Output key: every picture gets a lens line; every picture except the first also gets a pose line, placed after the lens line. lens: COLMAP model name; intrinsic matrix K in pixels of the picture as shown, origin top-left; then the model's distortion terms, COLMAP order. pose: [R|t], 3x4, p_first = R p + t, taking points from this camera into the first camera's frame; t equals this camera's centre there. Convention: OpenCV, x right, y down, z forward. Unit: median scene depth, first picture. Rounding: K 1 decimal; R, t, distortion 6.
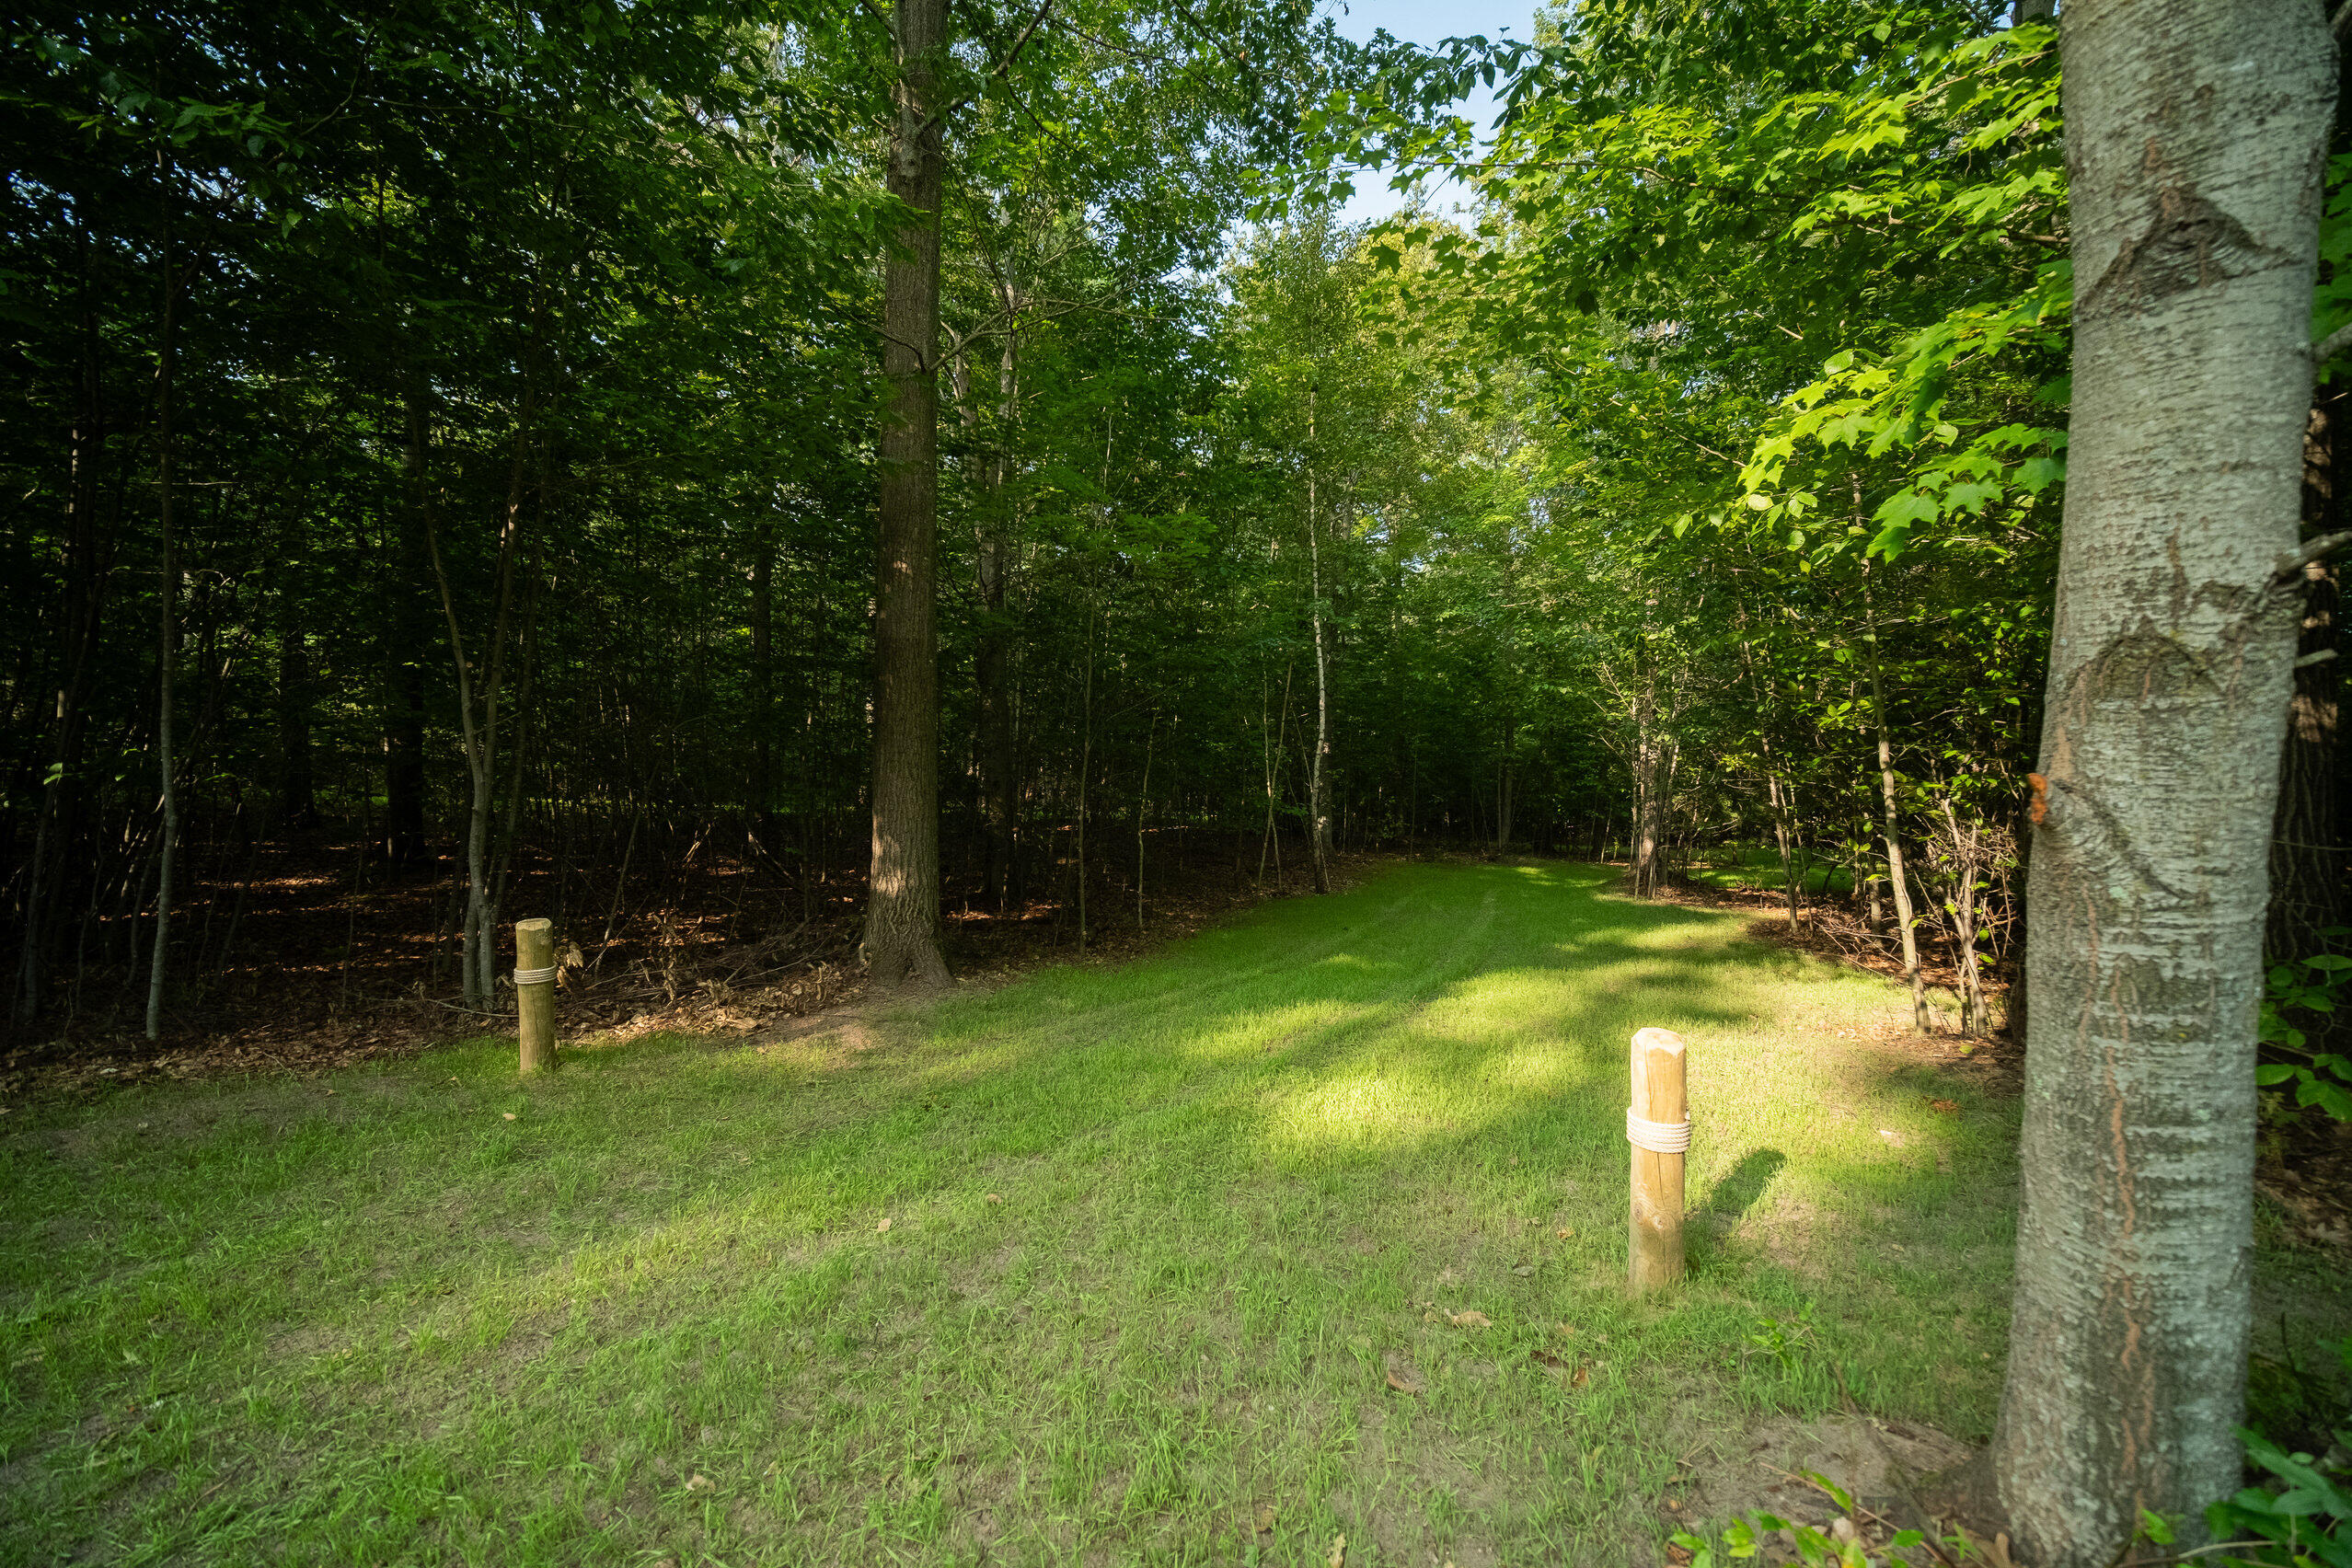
lens RADIAL K [[1824.1, 0, 1179.3], [0, 1824.1, 786.4], [0, 0, 1]] dist [-0.006772, -0.002532]
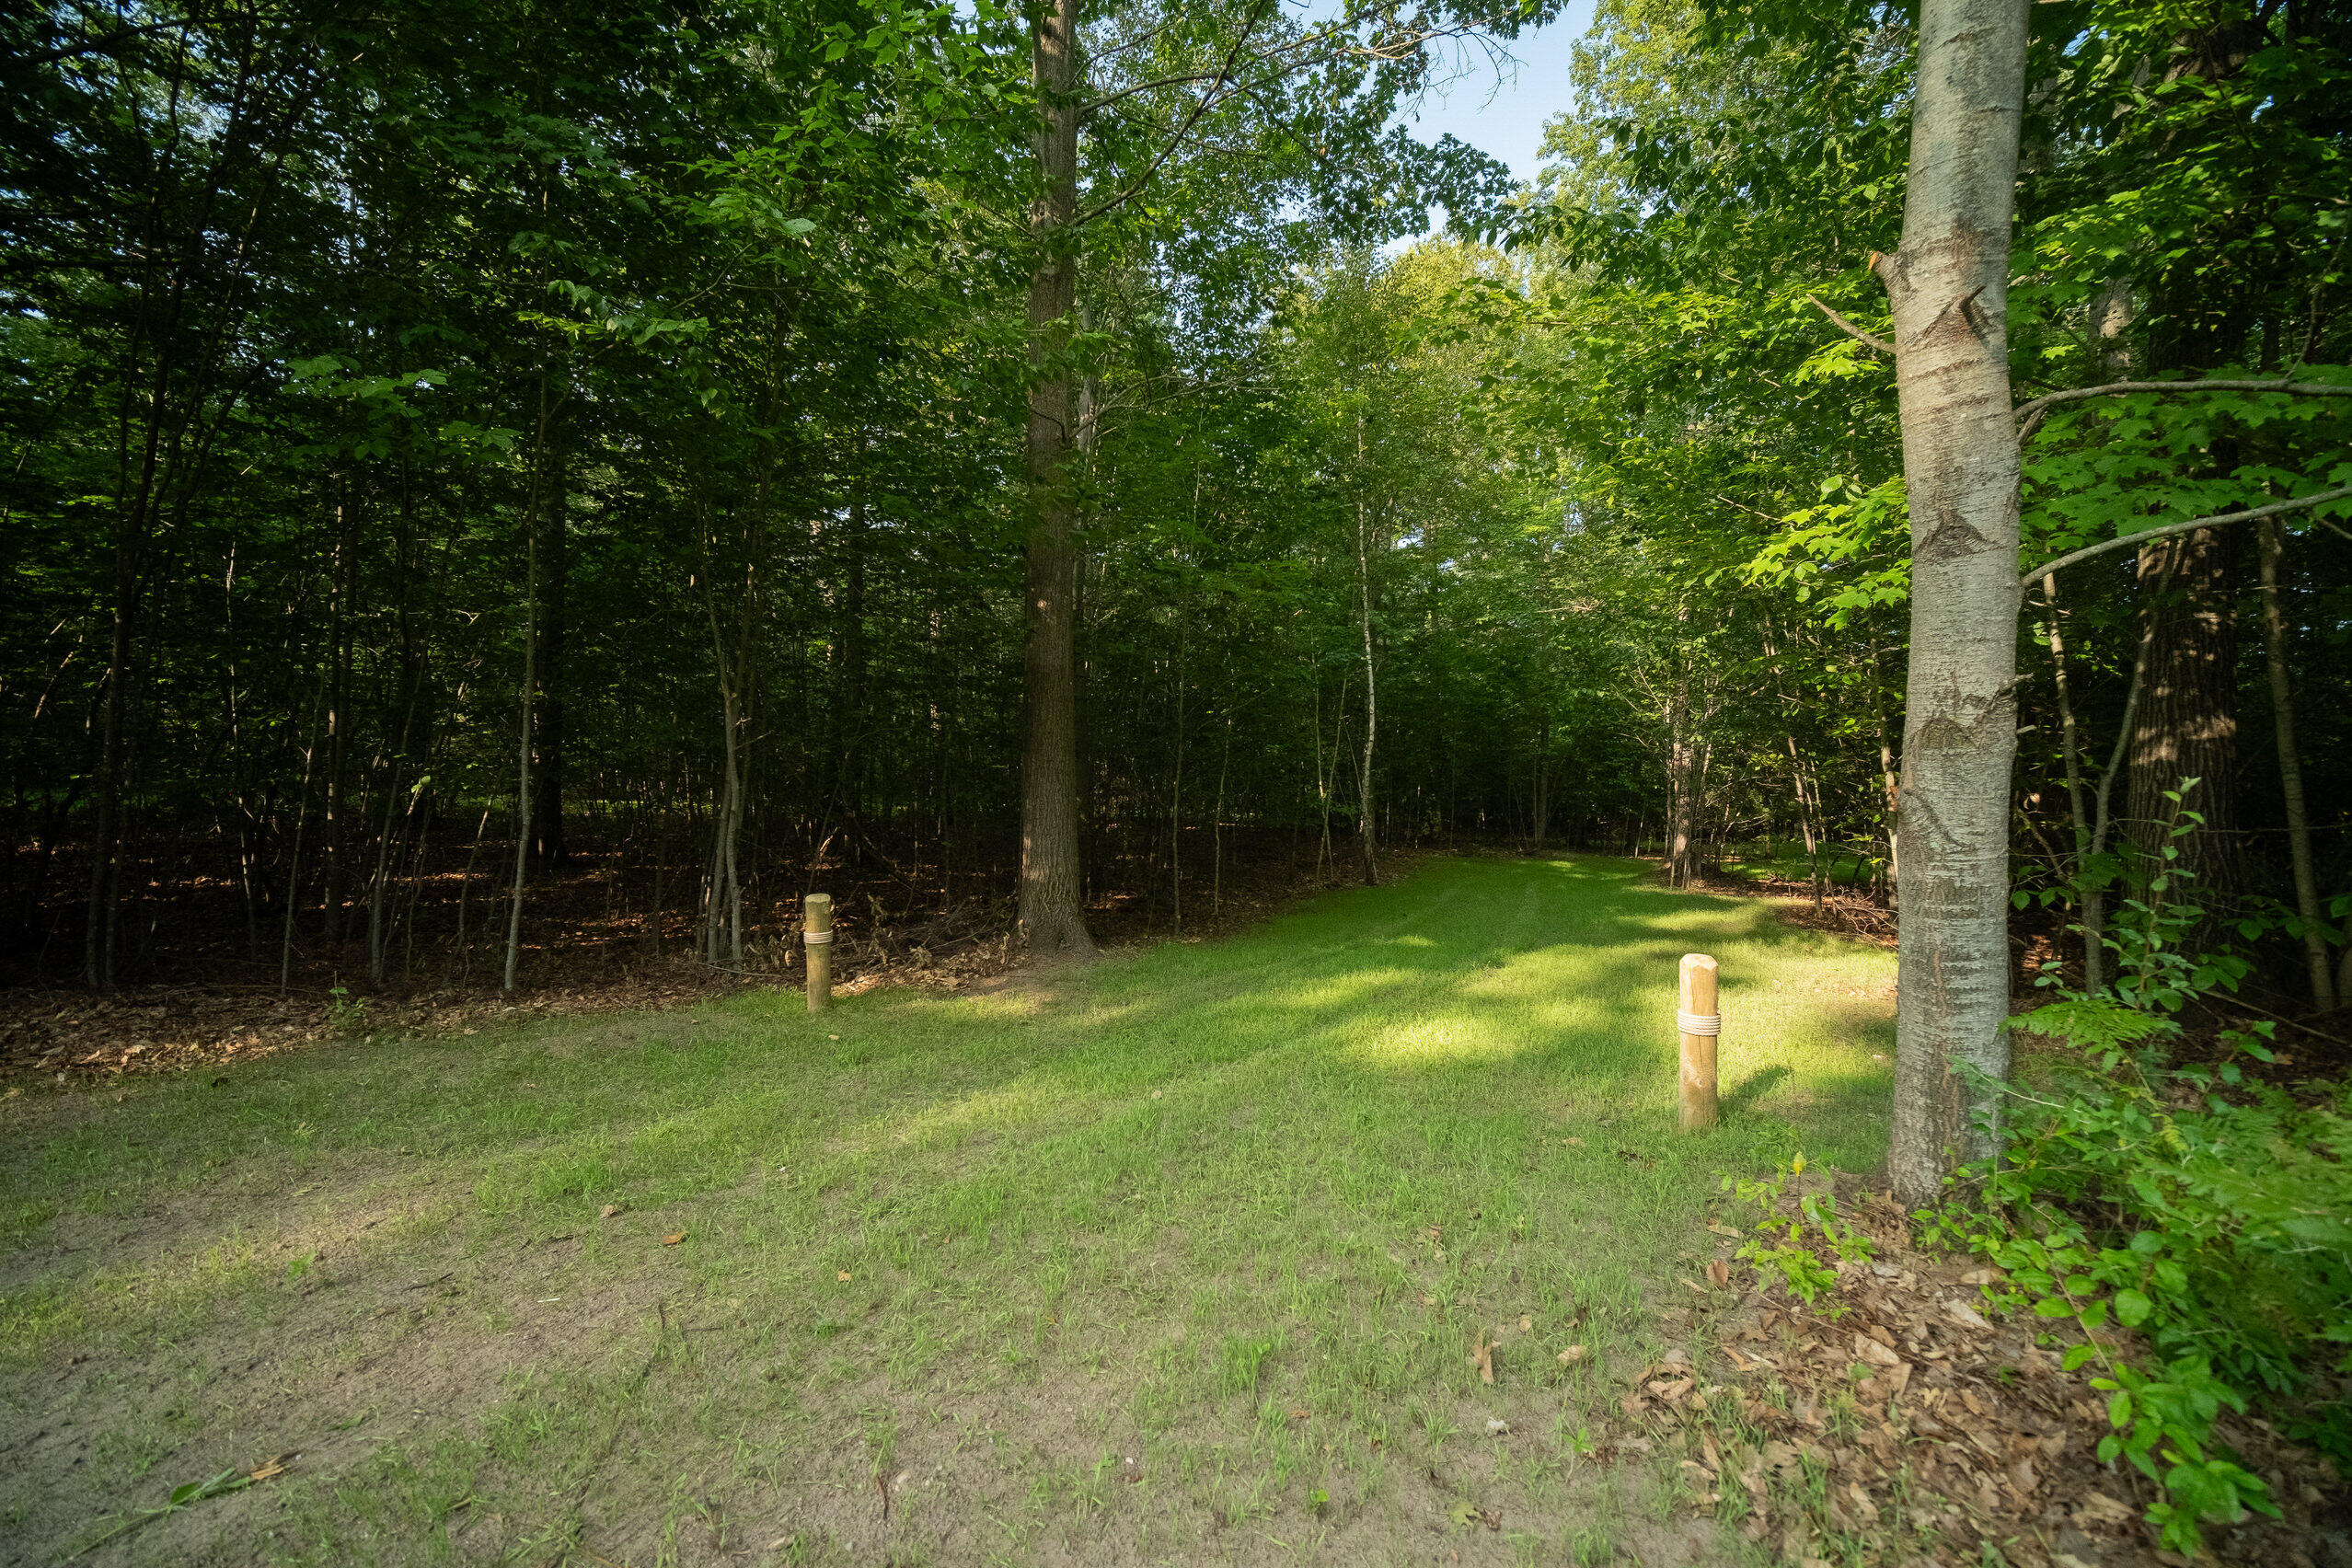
lens RADIAL K [[1824.1, 0, 1124.5], [0, 1824.1, 782.1], [0, 0, 1]] dist [-0.006772, -0.002532]
pose [[0.999031, -0.005032, -0.043729, -0.044727], [0.004967, 0.999986, -0.001577, -0.001890], [0.043736, 0.001359, 0.999042, -0.162329]]
